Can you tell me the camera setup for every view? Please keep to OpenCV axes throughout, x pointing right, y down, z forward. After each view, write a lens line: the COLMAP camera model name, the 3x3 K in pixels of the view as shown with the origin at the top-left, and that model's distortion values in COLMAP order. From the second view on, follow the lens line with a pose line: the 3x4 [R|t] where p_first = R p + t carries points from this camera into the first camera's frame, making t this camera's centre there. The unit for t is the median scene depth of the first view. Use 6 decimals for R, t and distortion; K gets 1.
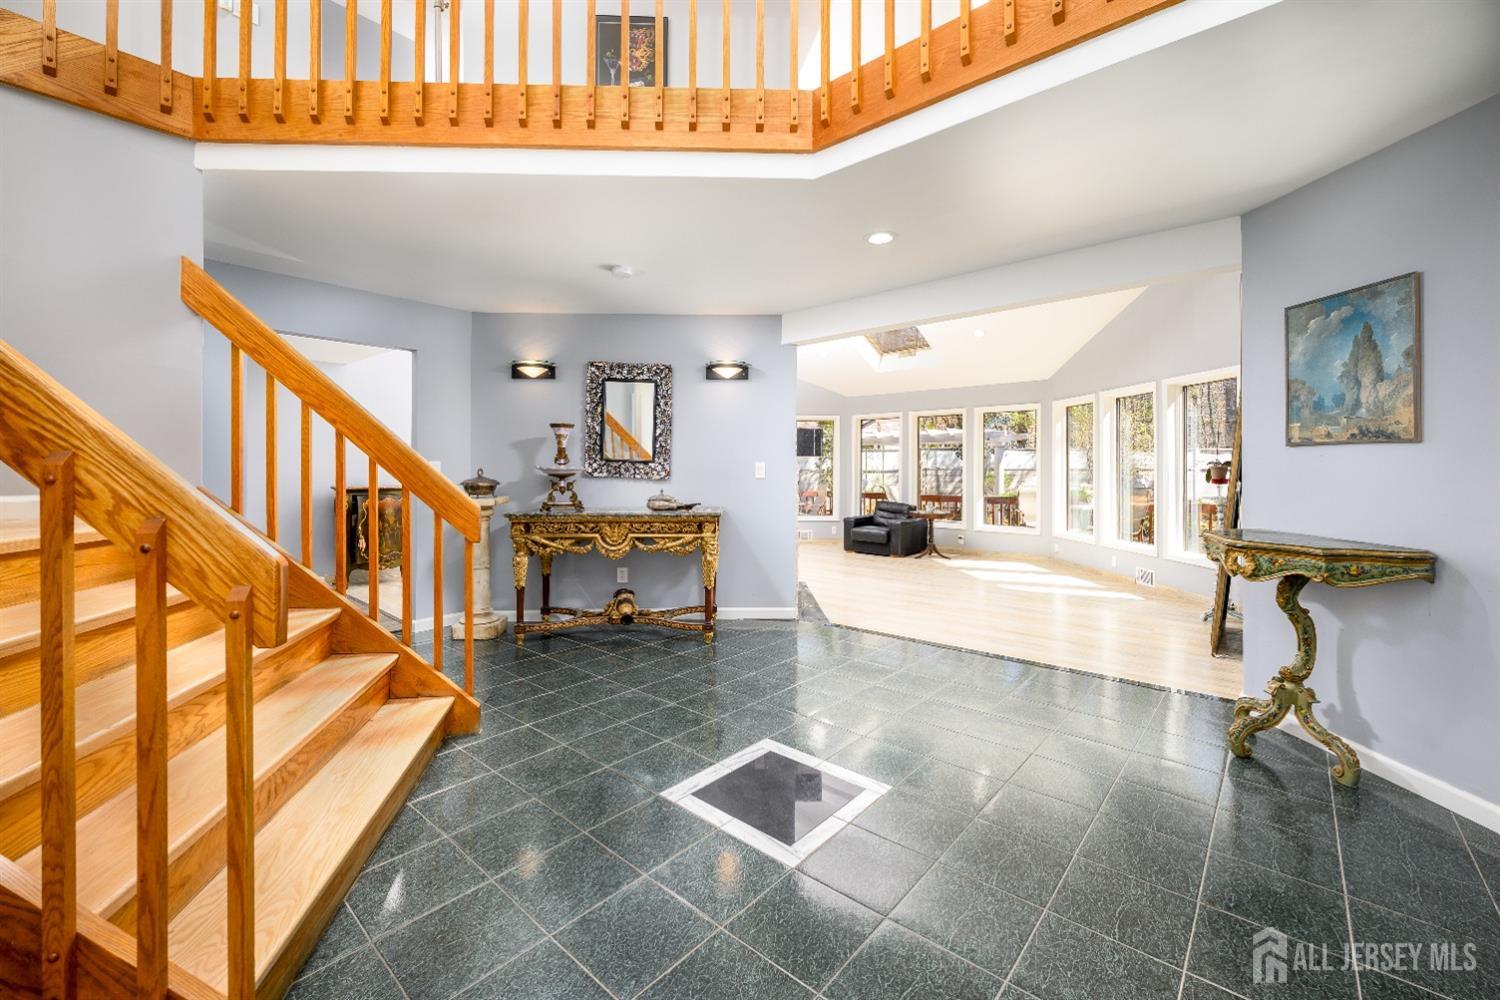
lens RADIAL K [[609.8, 0, 752.3], [0, 609.8, 473.0], [0, 0, 1]] dist [-0.000633, 0.000098]
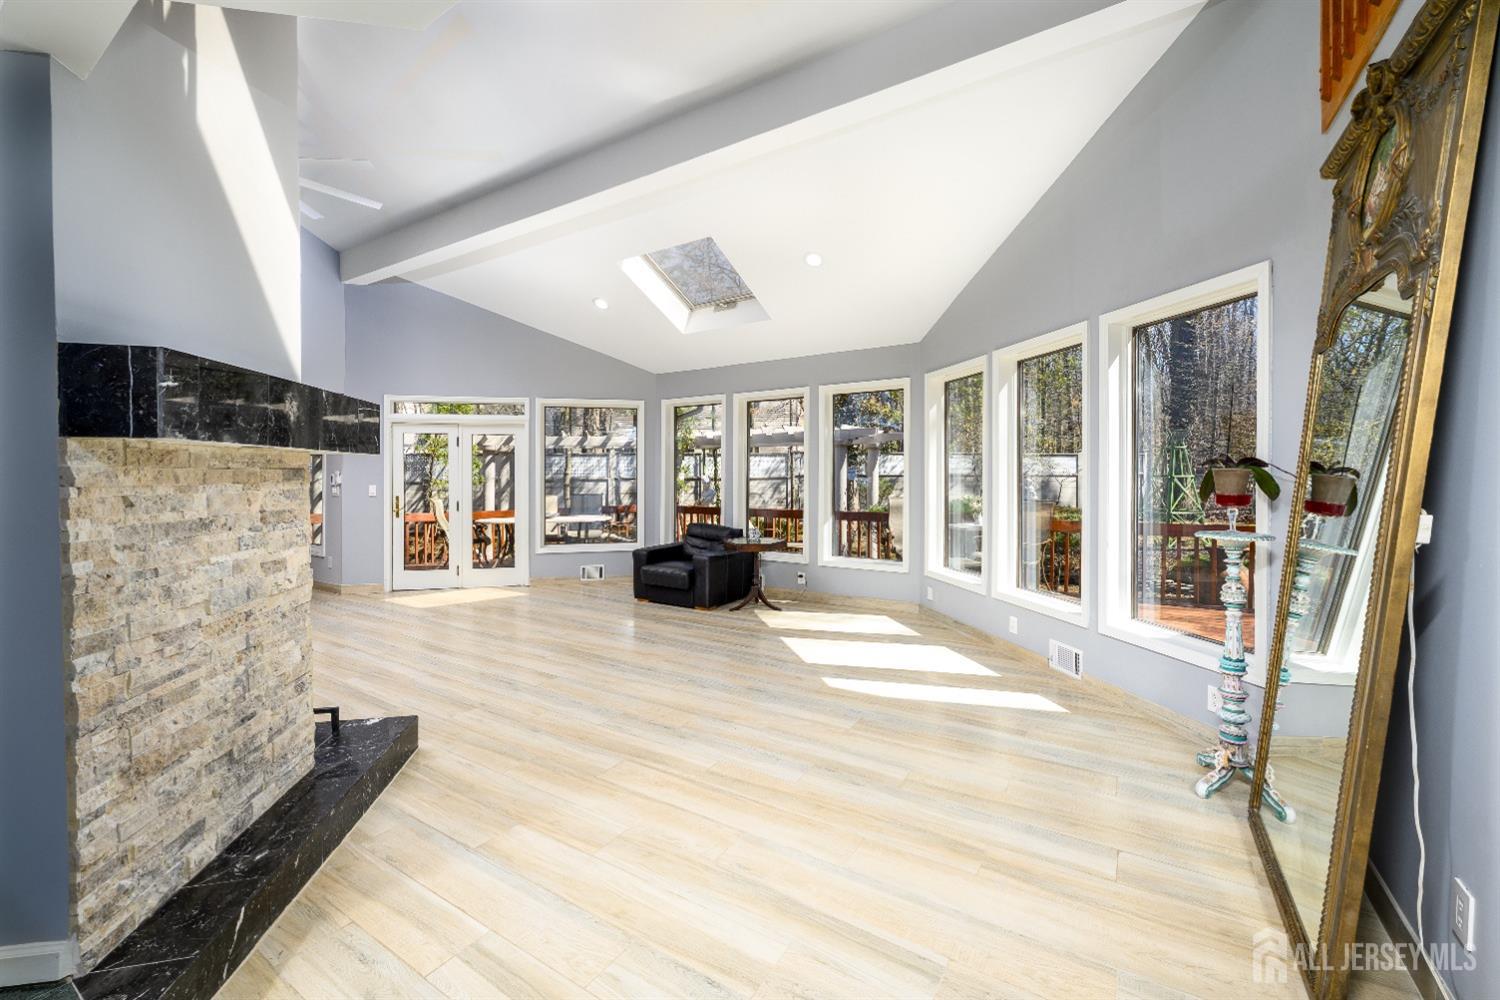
lens RADIAL K [[605.4, 0, 754.7], [0, 605.4, 480.3], [0, 0, 1]] dist [-0.000006, 0.000107]
pose [[0.986360, 0.000361, 0.164605, 0.177775], [-0.000053, 0.999998, -0.001874, -0.001081], [-0.164605, 0.001840, 0.986358, 0.334585]]
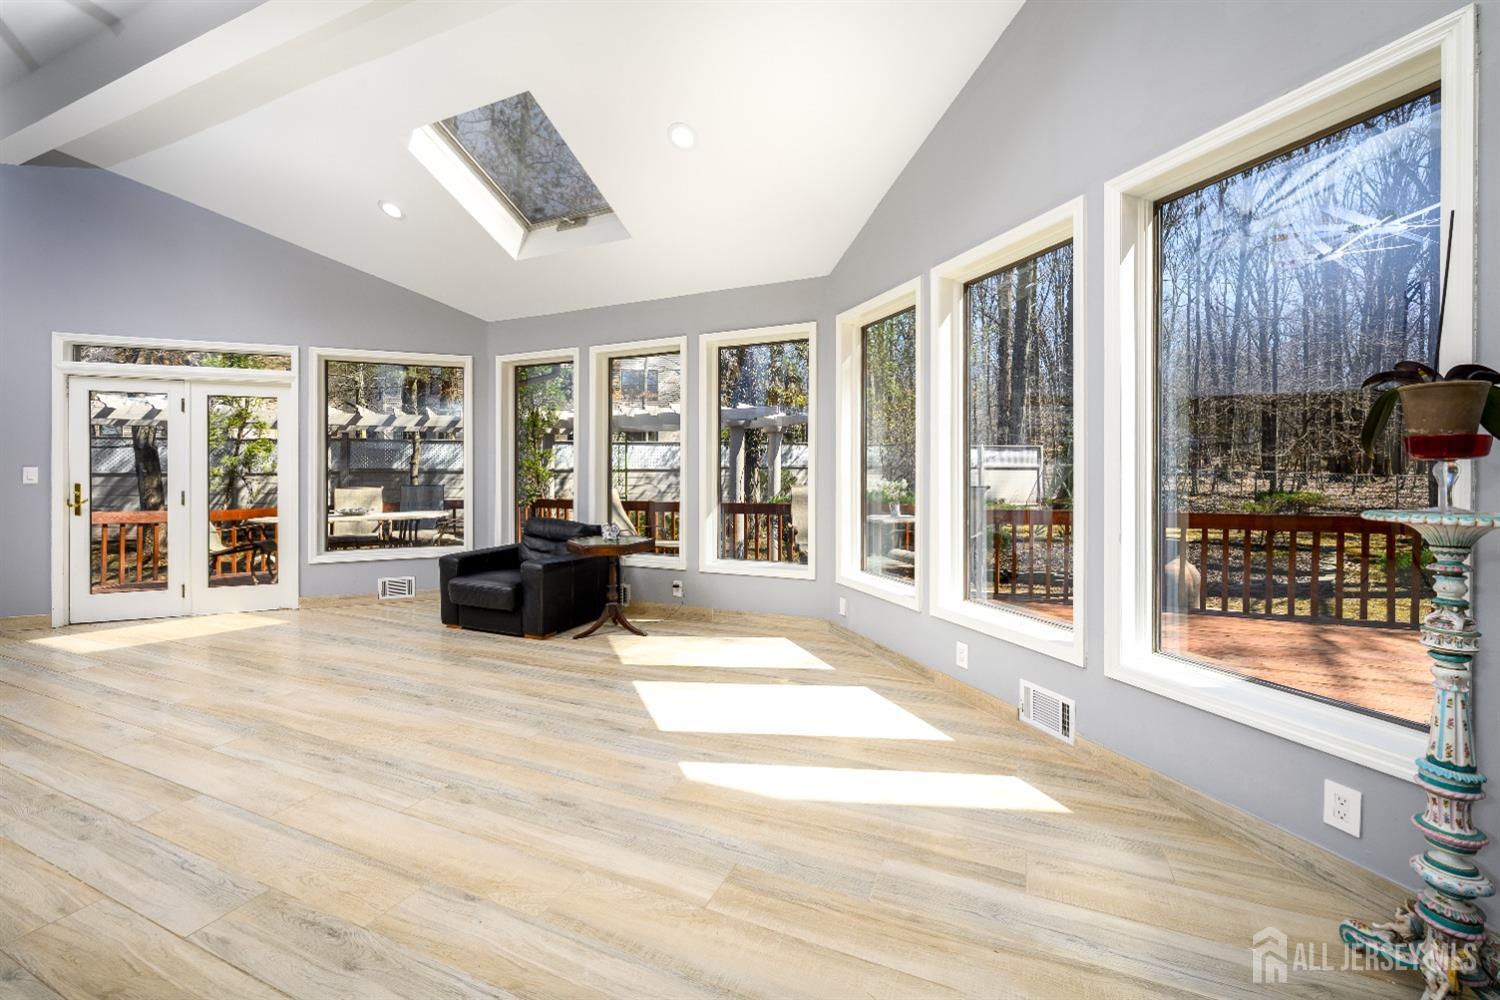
lens RADIAL K [[609.8, 0, 752.3], [0, 609.8, 473.0], [0, 0, 1]] dist [-0.000633, 0.000098]
pose [[0.950894, -0.000106, 0.309515, 0.242513], [0.002668, 0.999966, -0.007853, 0.013518], [-0.309504, 0.008293, 0.950862, 0.485159]]
